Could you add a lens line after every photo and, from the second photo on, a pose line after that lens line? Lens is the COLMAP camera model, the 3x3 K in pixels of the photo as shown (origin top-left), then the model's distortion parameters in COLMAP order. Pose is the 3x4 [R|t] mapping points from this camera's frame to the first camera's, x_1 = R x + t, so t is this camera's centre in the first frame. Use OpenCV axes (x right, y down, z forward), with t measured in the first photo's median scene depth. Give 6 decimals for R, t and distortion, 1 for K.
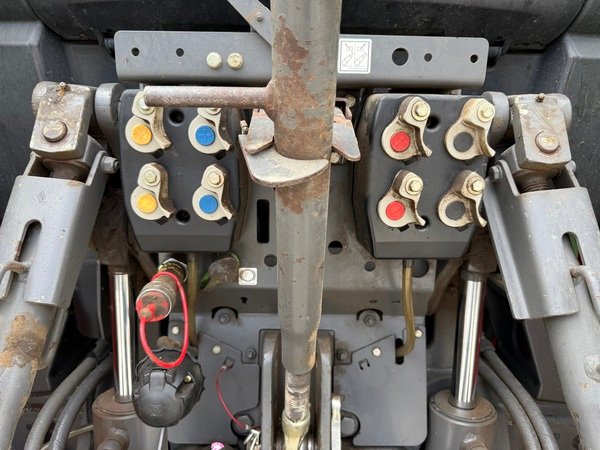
lens RADIAL K [[422.4, 0, 301.4], [0, 422.4, 212.1], [0, 0, 1]] dist [-0.013108, -0.004459]
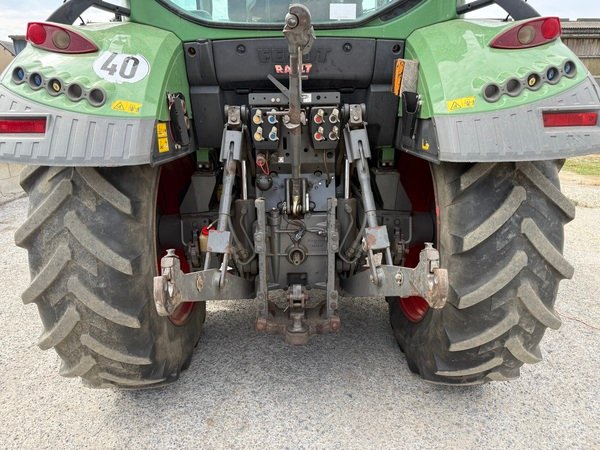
lens RADIAL K [[423.1, 0, 300.0], [0, 423.1, 225.0], [0, 0, 1]] dist [0.103074, -0.000268]
pose [[0.999523, -0.030448, -0.005232, 0.037445], [0.030822, 0.994364, 0.101445, 0.391953], [0.002114, -0.101558, 0.994827, -2.938968]]
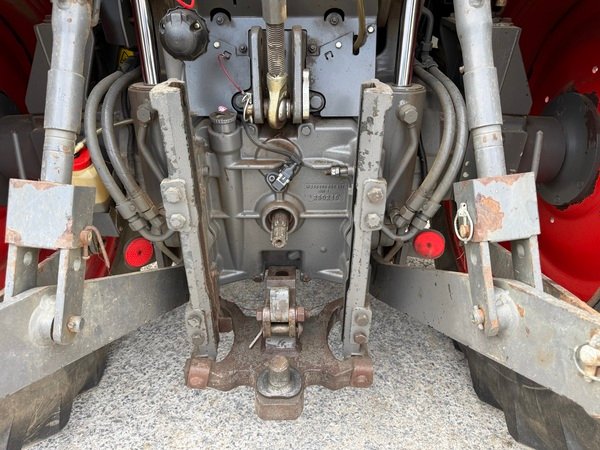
lens RADIAL K [[425.1, 0, 300.0], [0, 425.1, 225.0], [0, 0, 1]] dist [0.034810, -0.044130]
pose [[0.999854, -0.014646, -0.008856, 0.077984], [0.016845, 0.933663, 0.357757, 0.474792], [0.003029, -0.357854, 0.933773, -0.555891]]
